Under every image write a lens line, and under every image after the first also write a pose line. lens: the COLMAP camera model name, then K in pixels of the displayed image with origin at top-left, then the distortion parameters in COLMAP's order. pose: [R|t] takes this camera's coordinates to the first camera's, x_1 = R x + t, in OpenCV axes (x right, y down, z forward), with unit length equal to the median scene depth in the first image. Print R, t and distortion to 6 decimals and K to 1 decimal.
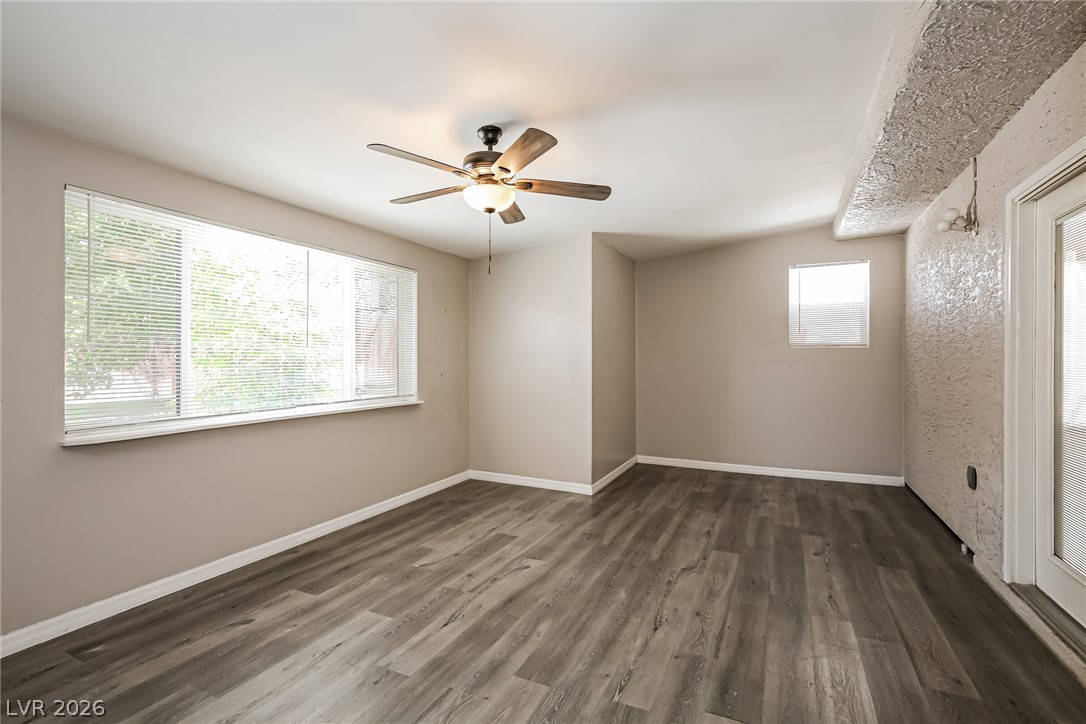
lens RADIAL K [[501.5, 0, 542.8], [0, 501.5, 360.5], [0, 0, 1]] dist [0.004236, 0.001264]
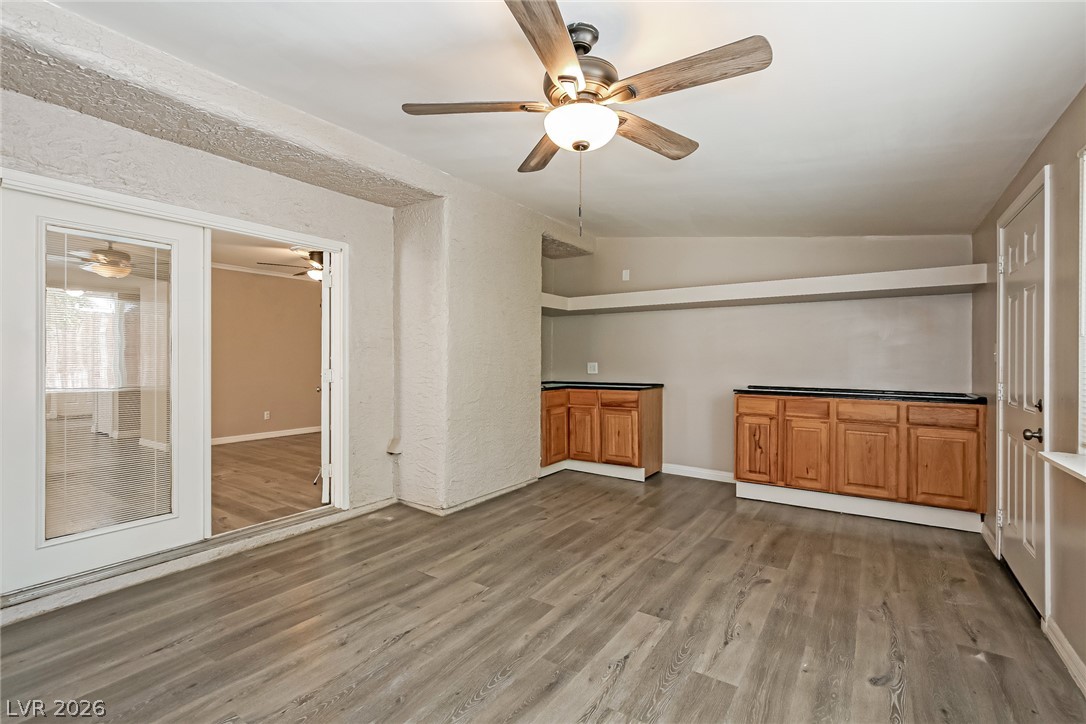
lens RADIAL K [[501.5, 0, 541.5], [0, 501.5, 360.9], [0, 0, 1]] dist [0.004236, 0.001264]
pose [[-0.990431, -0.002252, 0.137989, -0.175278], [-0.001670, 0.999989, 0.004336, 0.000080], [-0.137998, 0.004064, -0.990424, 2.000972]]
